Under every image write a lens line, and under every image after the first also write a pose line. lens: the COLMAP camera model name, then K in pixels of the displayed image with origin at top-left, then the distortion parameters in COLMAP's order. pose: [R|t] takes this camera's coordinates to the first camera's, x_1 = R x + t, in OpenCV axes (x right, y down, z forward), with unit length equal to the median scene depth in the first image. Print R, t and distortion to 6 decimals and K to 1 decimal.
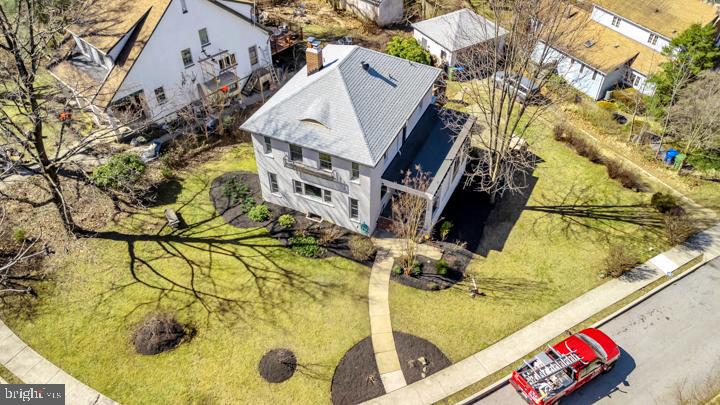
lens RADIAL K [[538.5, 0, 361.4], [0, 538.5, 202.5], [0, 0, 1]] dist [0.043642, -0.007352]
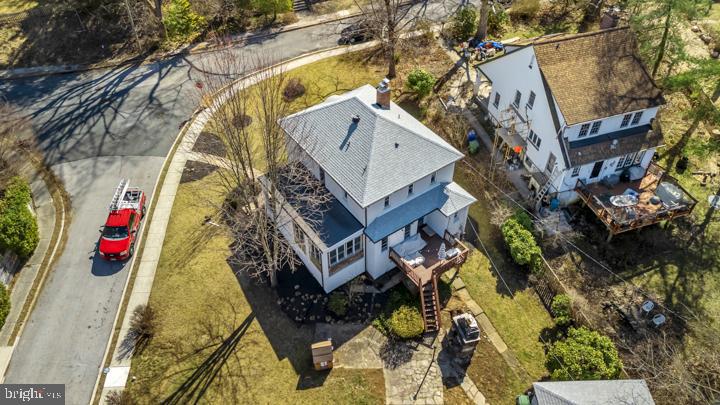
lens RADIAL K [[538.5, 0, 361.4], [0, 538.5, 202.5], [0, 0, 1]] dist [0.043642, -0.007352]
pose [[-0.492441, 0.618078, -0.612766, 0.783237], [-0.600052, 0.268869, 0.753424, -1.039223], [0.630429, 0.738707, 0.238477, 0.845332]]
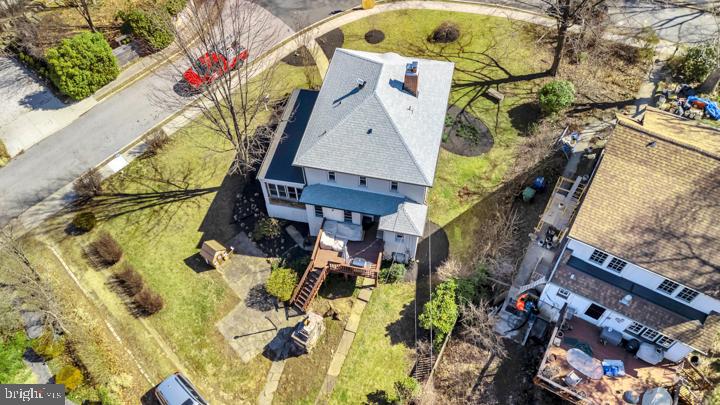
lens RADIAL K [[530.4, 0, 358.7], [0, 530.4, 201.2], [0, 0, 1]] dist [0.076584, -0.000737]
pose [[-0.976008, 0.191861, -0.102947, 0.158623], [-0.129817, -0.133180, 0.982553, -1.271445], [0.174803, 0.972344, 0.154892, 1.033291]]
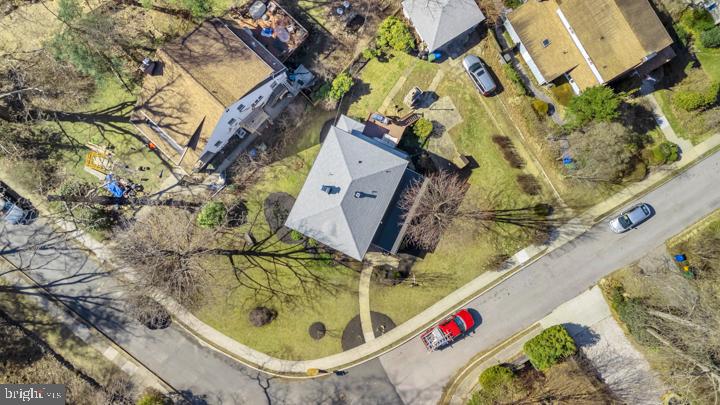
lens RADIAL K [[530.4, 0, 358.7], [0, 530.4, 201.2], [0, 0, 1]] dist [0.076584, -0.000737]
pose [[0.999927, 0.006565, -0.010158, 0.028495], [0.002513, 0.708794, 0.705411, -1.337086], [0.011831, -0.705385, 0.708726, -0.145281]]
